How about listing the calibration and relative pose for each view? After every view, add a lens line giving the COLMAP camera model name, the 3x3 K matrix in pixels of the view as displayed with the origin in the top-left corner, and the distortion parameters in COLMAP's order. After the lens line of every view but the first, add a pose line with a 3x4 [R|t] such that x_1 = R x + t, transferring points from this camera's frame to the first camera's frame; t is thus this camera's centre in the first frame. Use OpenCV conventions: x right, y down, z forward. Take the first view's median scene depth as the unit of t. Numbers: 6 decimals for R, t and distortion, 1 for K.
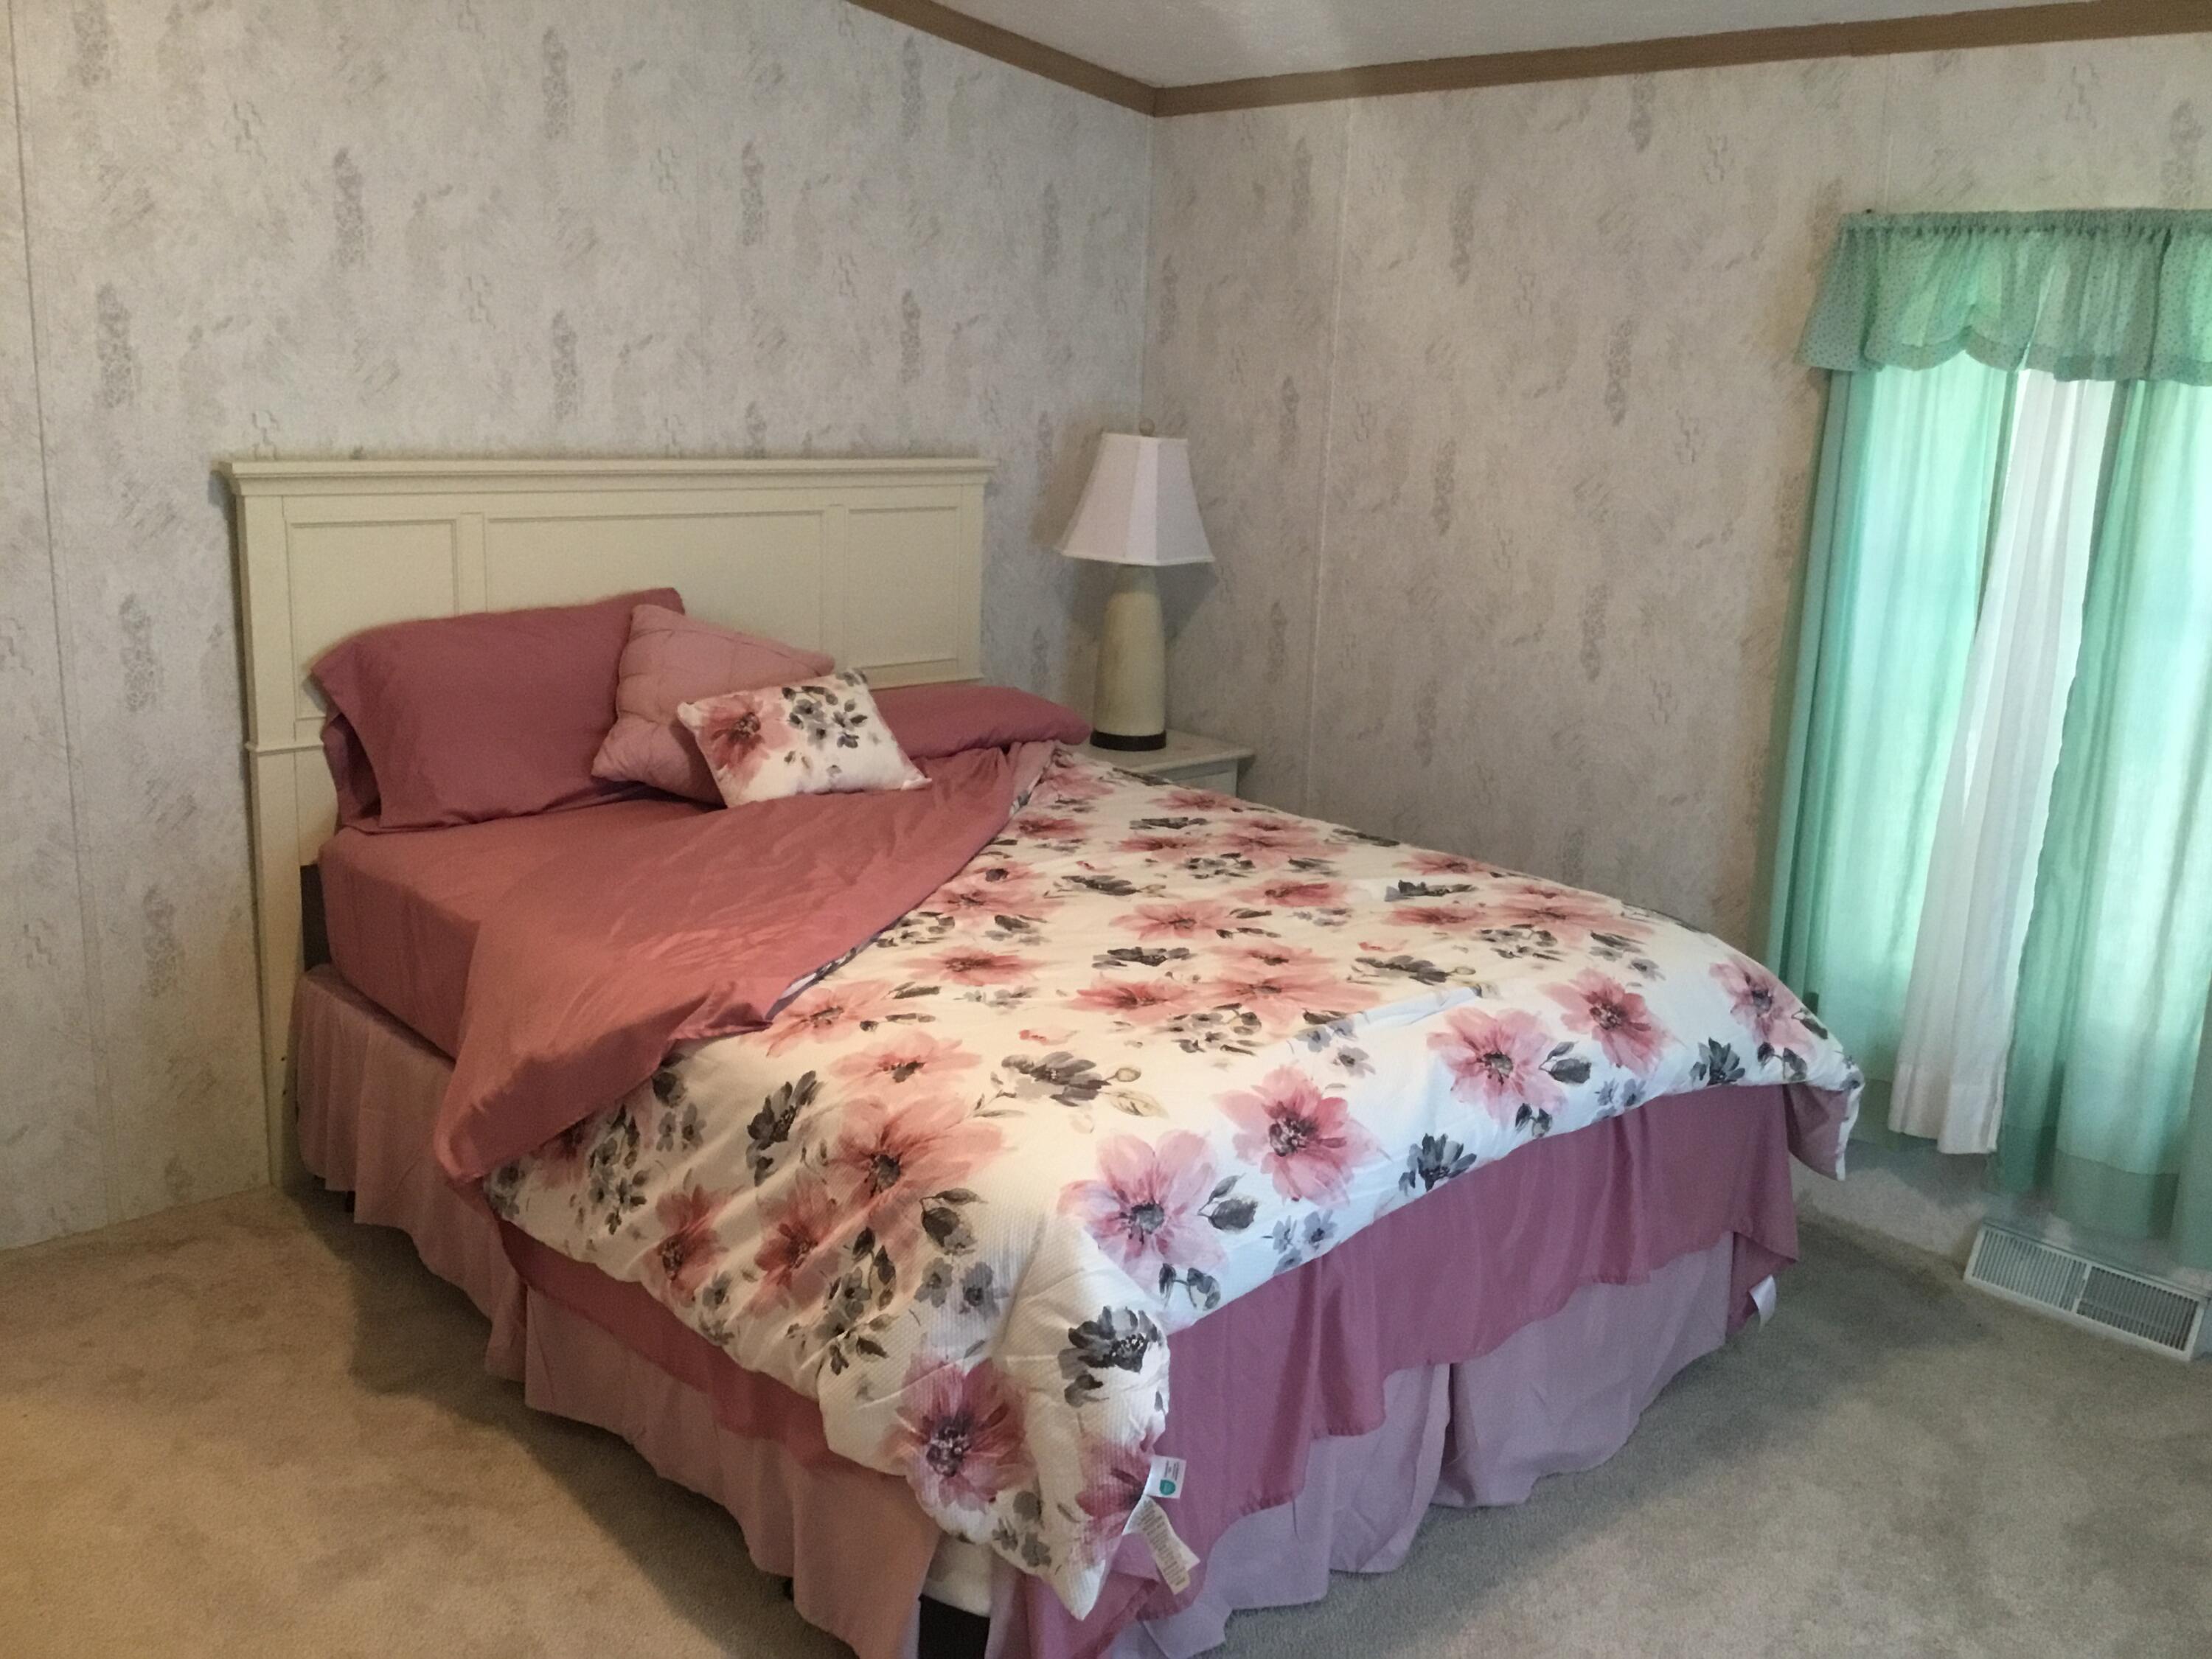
lens RADIAL K [[2010.5, 0, 1106.0], [0, 2010.5, 829.5], [0, 0, 1]] dist [0.088719, -0.165782]
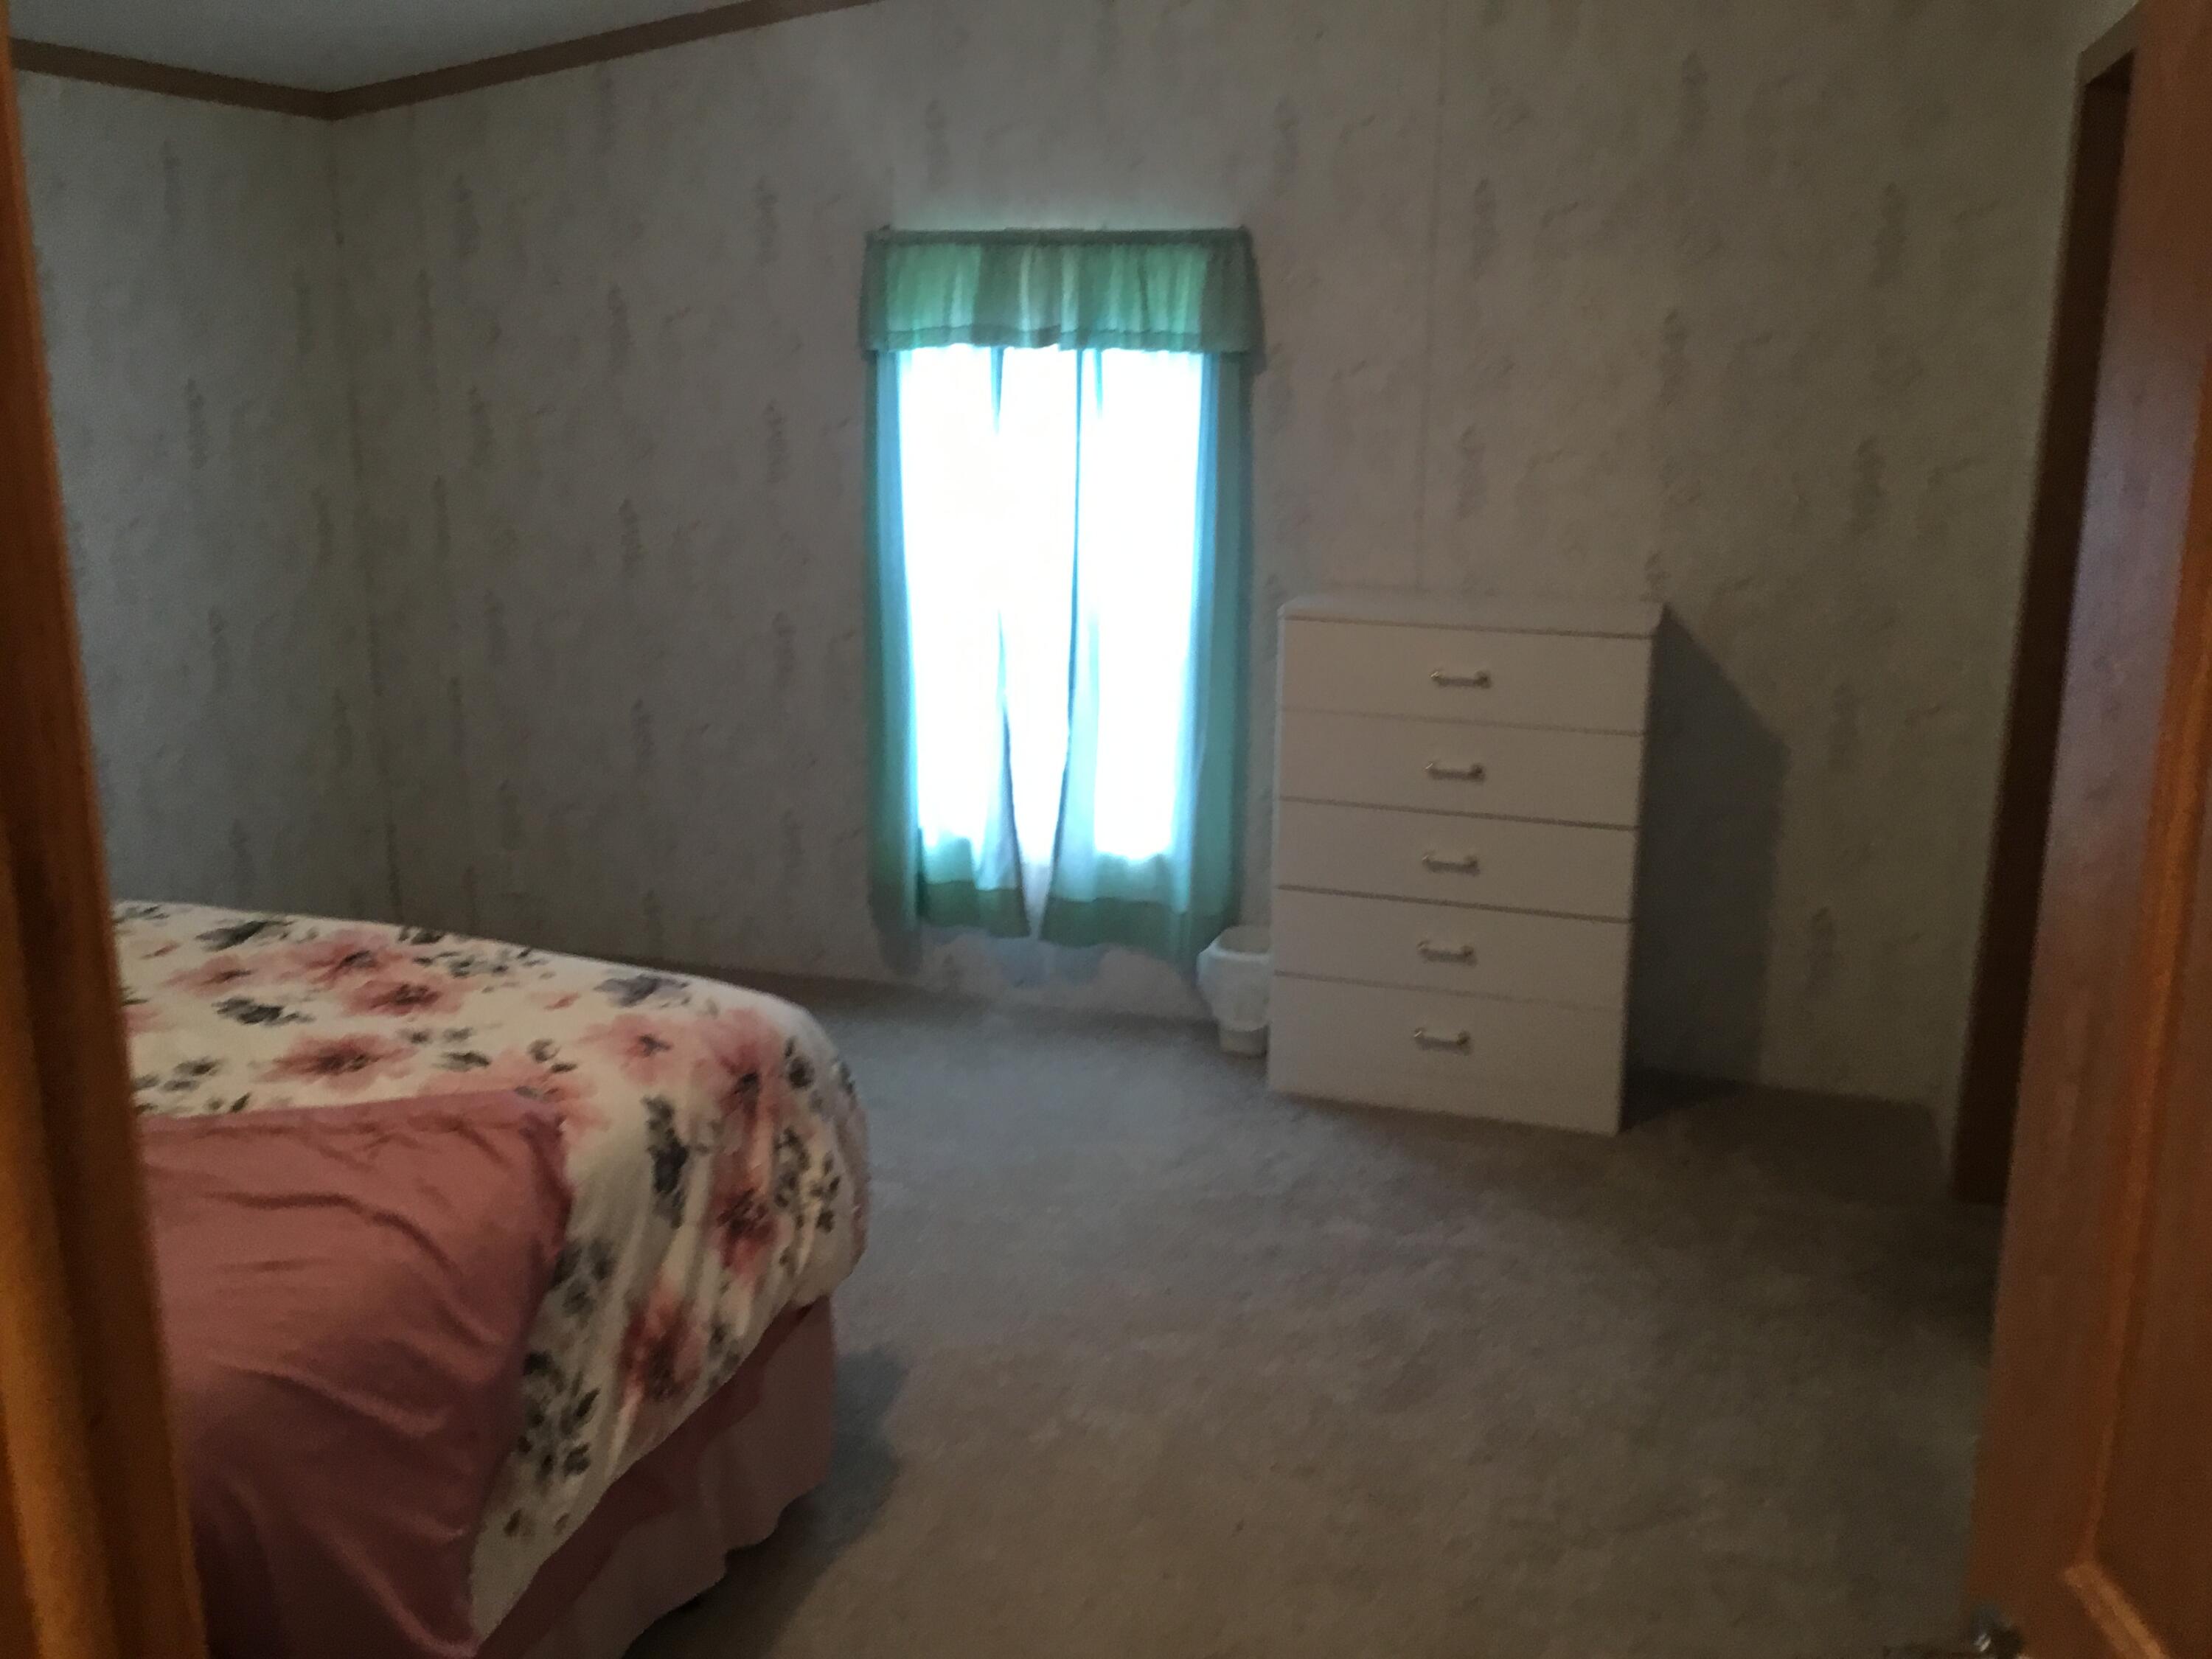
lens RADIAL K [[2010.5, 0, 1106.0], [0, 2010.5, 829.5], [0, 0, 1]] dist [0.088719, -0.165782]
pose [[-0.479022, -0.254011, 0.840248, -1.075285], [0.178396, 0.909070, 0.376519, -0.339904], [-0.859484, 0.330257, -0.390150, 1.170266]]
